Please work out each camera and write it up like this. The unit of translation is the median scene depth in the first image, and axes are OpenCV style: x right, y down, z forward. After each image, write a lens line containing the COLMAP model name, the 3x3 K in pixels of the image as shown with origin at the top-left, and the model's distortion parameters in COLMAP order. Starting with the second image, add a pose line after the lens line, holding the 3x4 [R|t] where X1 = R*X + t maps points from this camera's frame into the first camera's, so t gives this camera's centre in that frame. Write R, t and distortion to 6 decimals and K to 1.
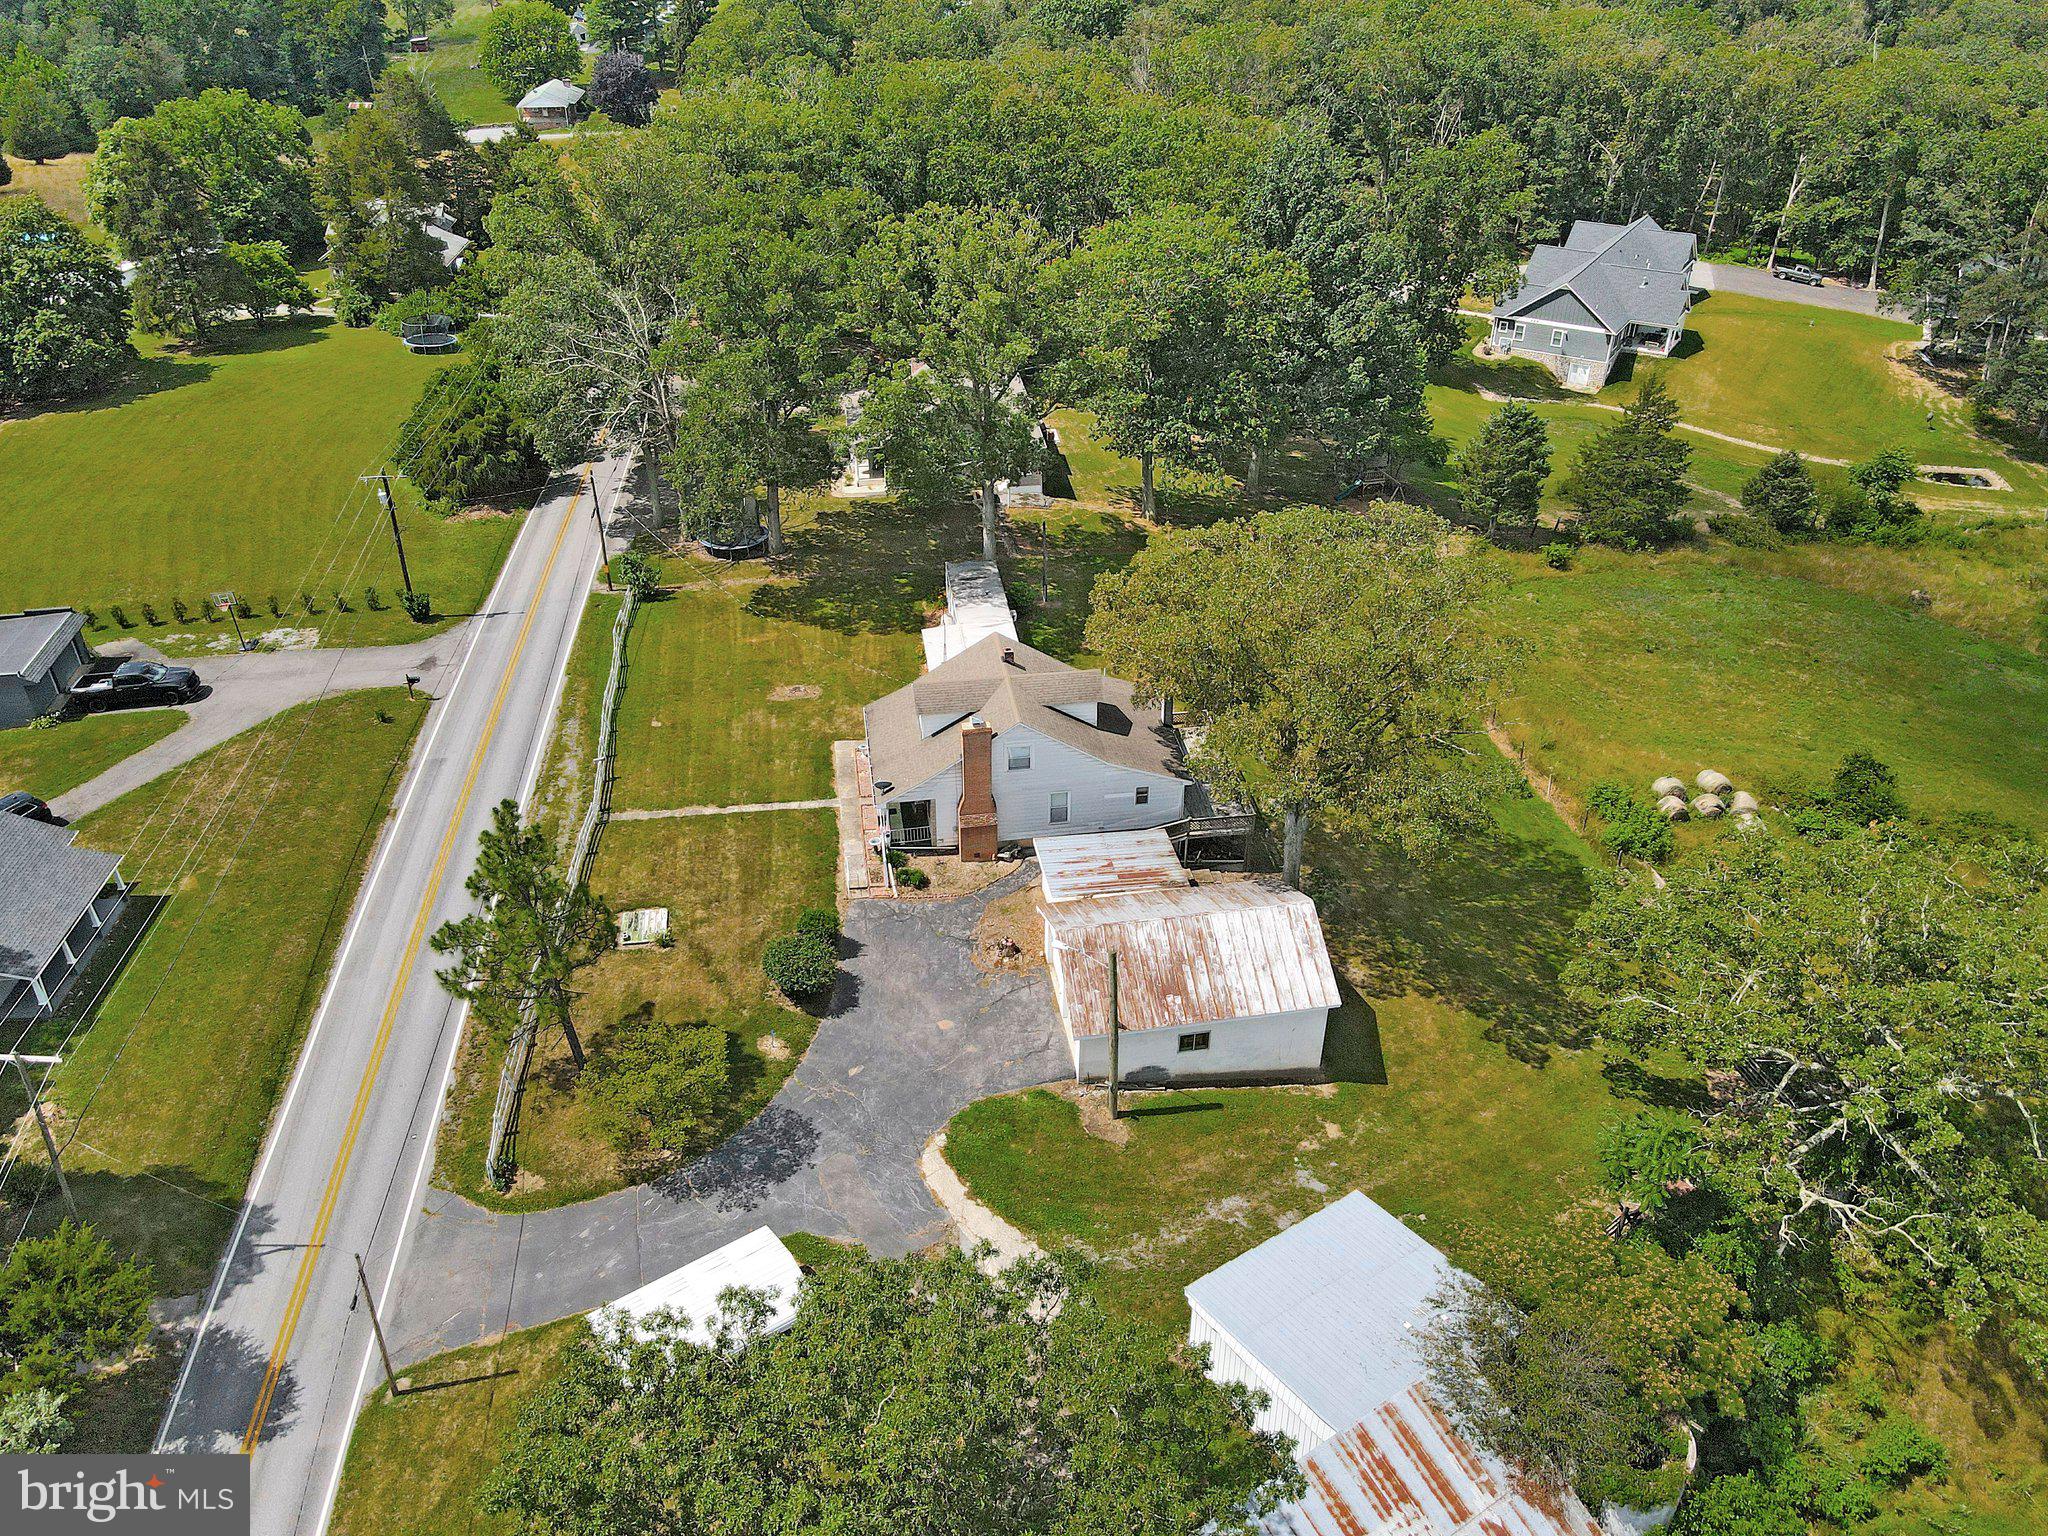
lens RADIAL K [[1494.3, 0, 1024.0], [0, 1494.3, 768.0], [0, 0, 1]] dist [0.003534, 0.035464]
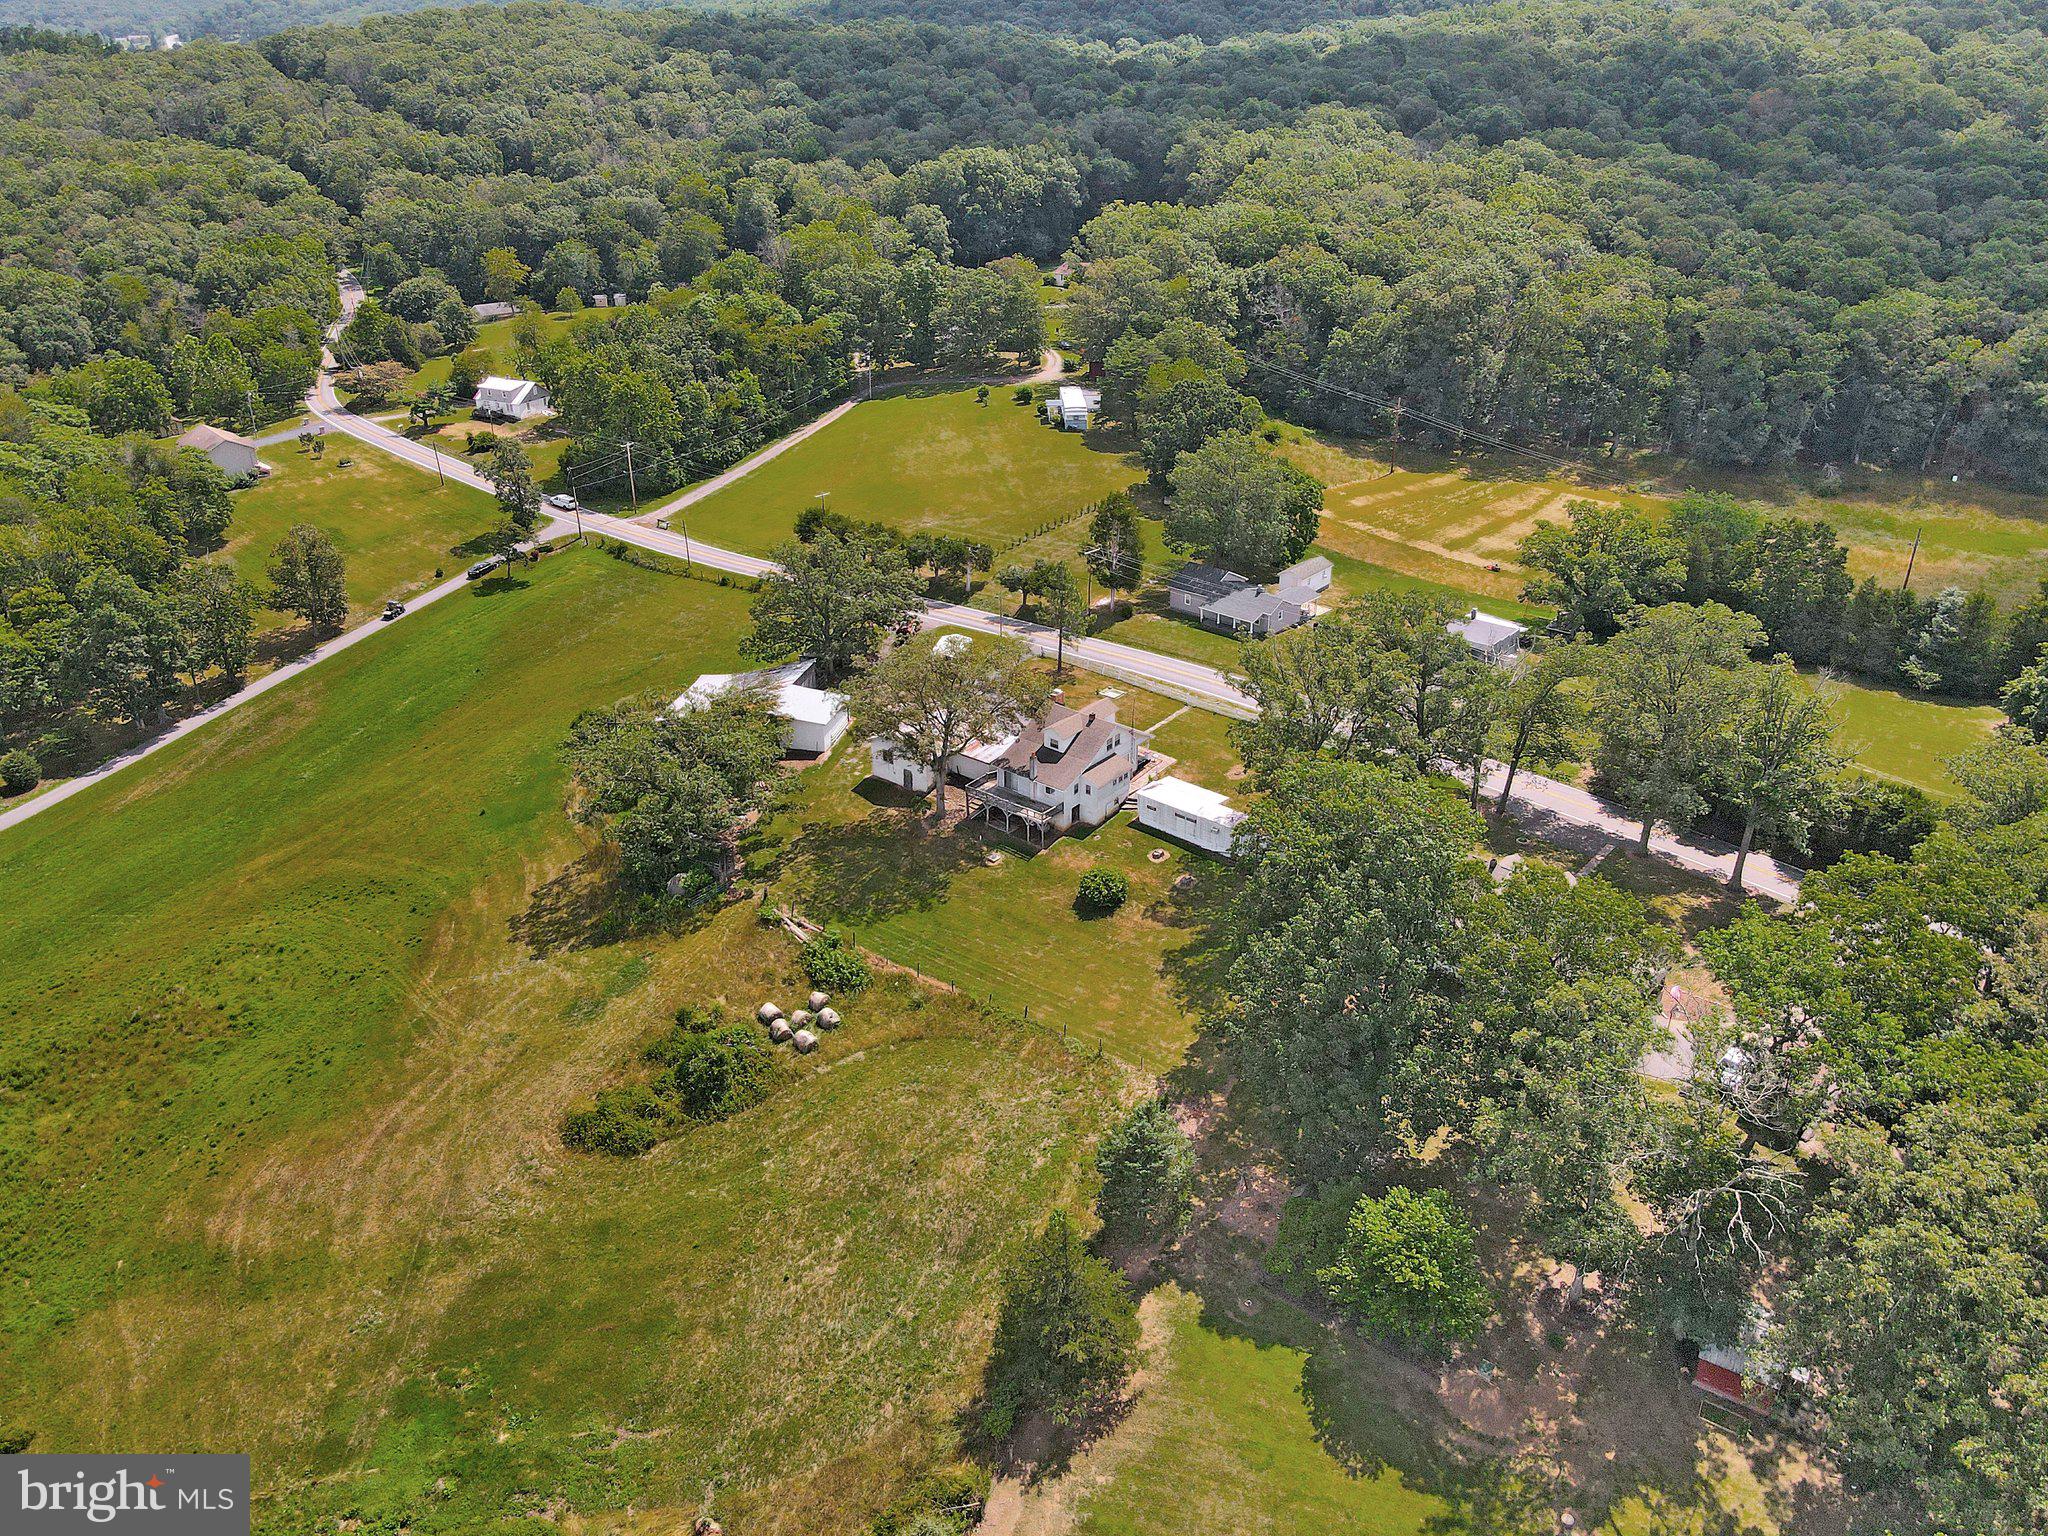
lens RADIAL K [[1494.3, 0, 1024.0], [0, 1494.3, 768.0], [0, 0, 1]] dist [0.003534, 0.035464]
pose [[-0.740448, 0.306709, -0.598052, 1.157217], [-0.361287, 0.568691, 0.738960, -1.344368], [0.566753, 0.763230, -0.310276, 1.469951]]
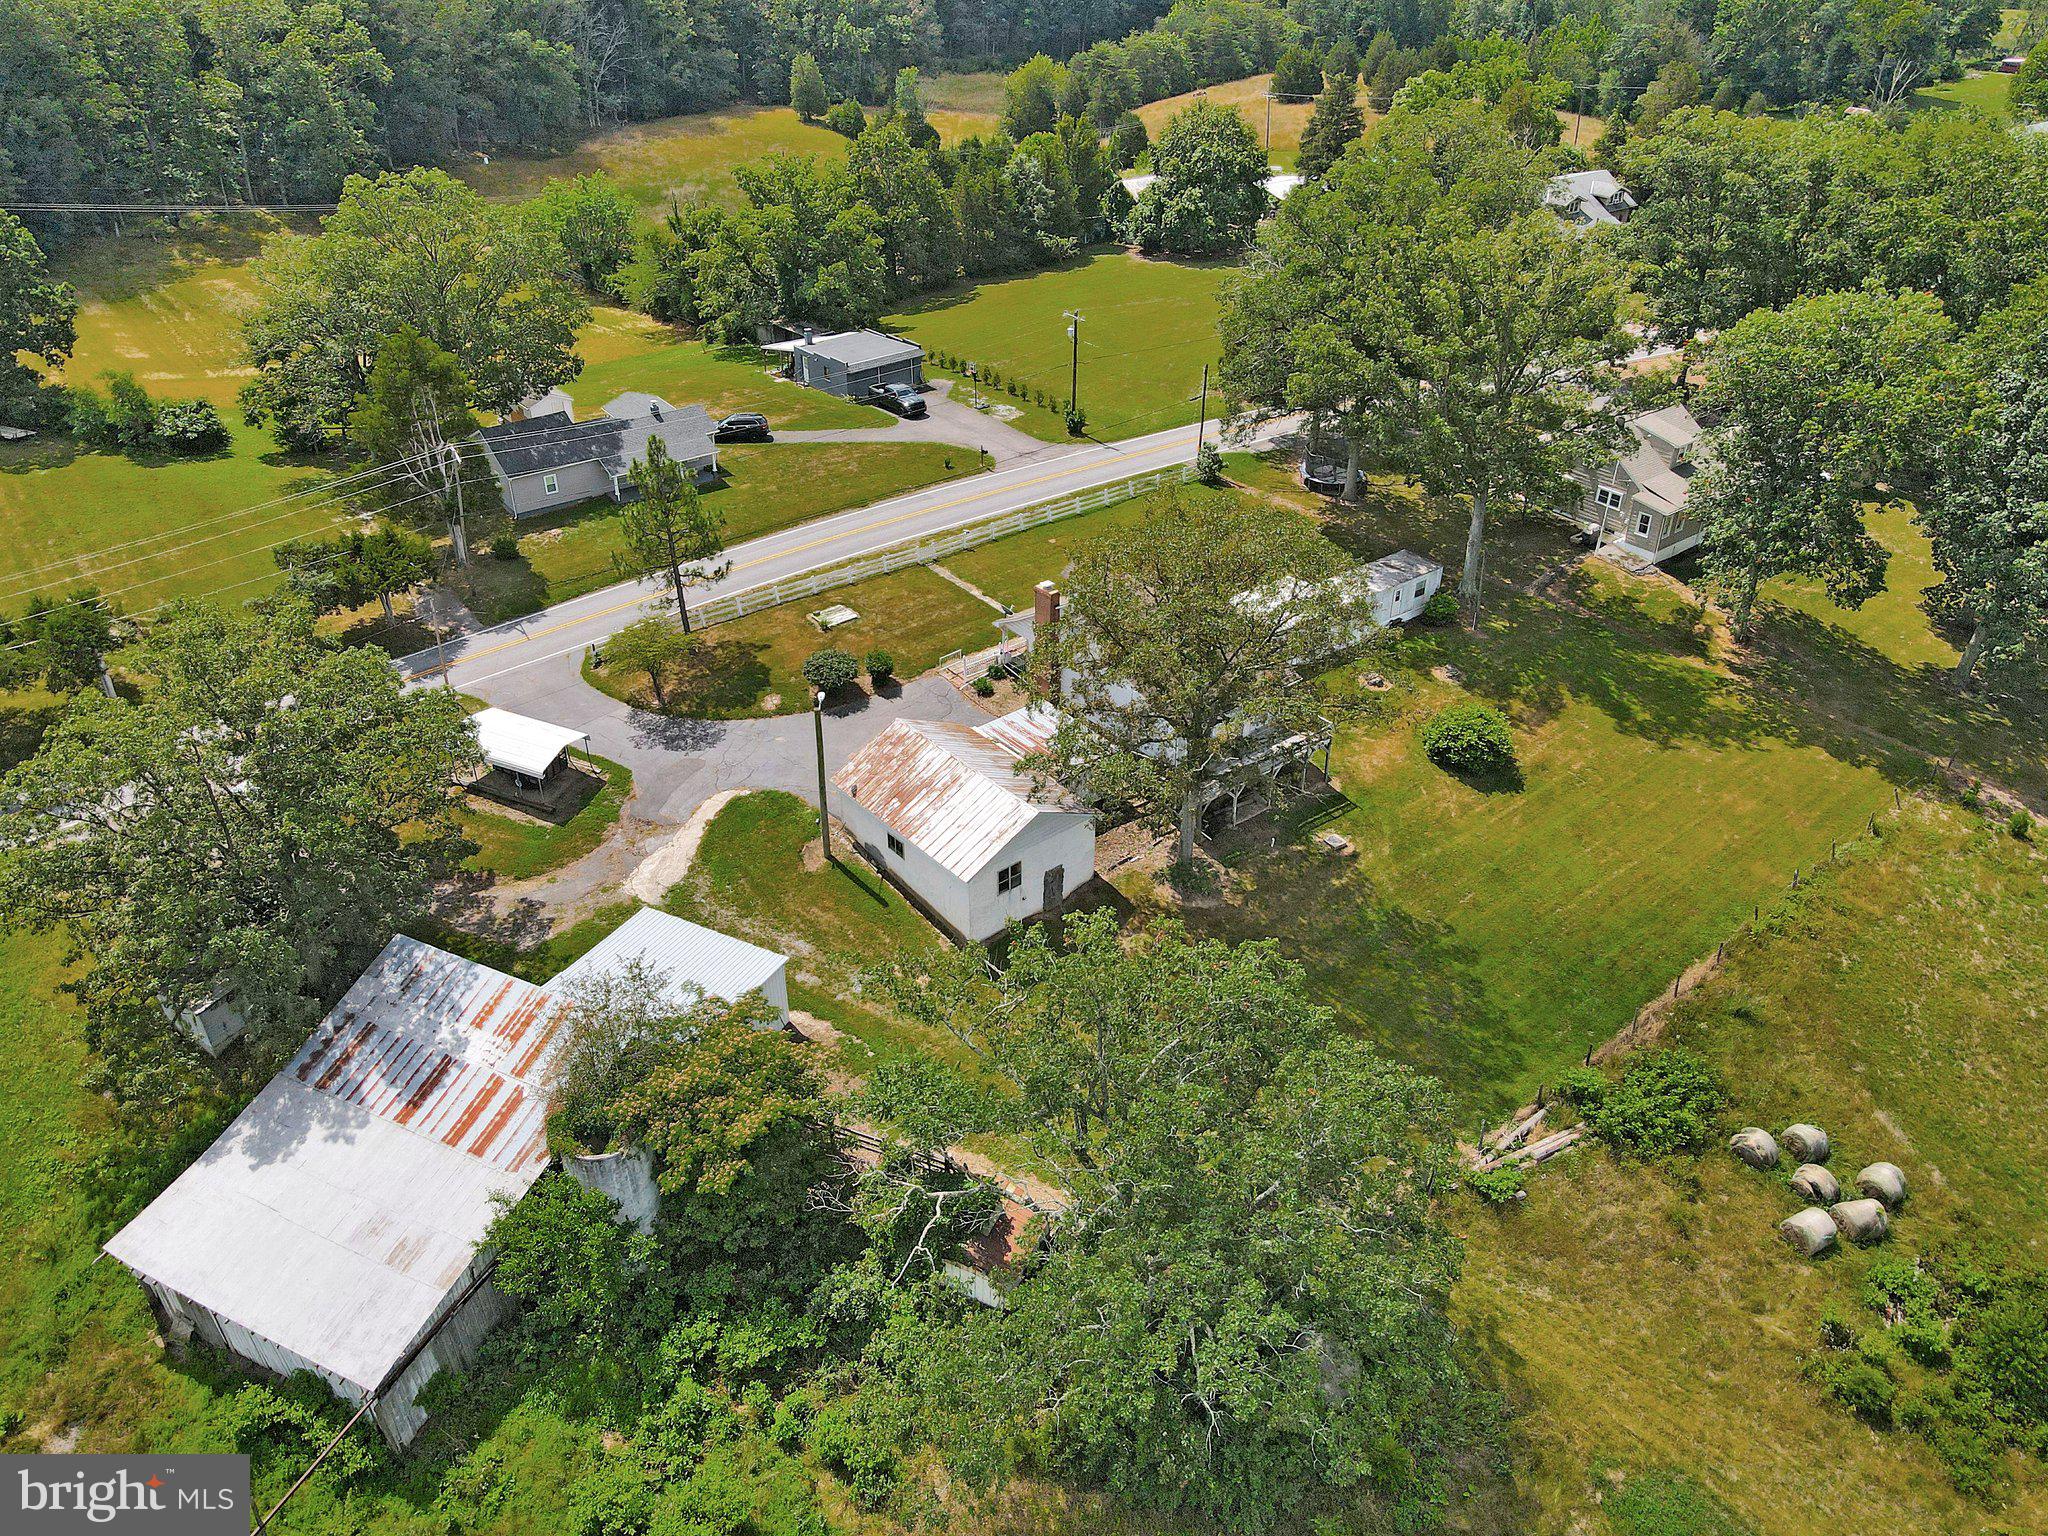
lens RADIAL K [[1494.3, 0, 1024.0], [0, 1494.3, 768.0], [0, 0, 1]] dist [0.003534, 0.035464]
pose [[0.503672, 0.468607, -0.725756, 0.738347], [-0.472486, 0.852739, 0.222694, -0.134955], [0.723236, 0.230744, 0.650912, 0.210748]]
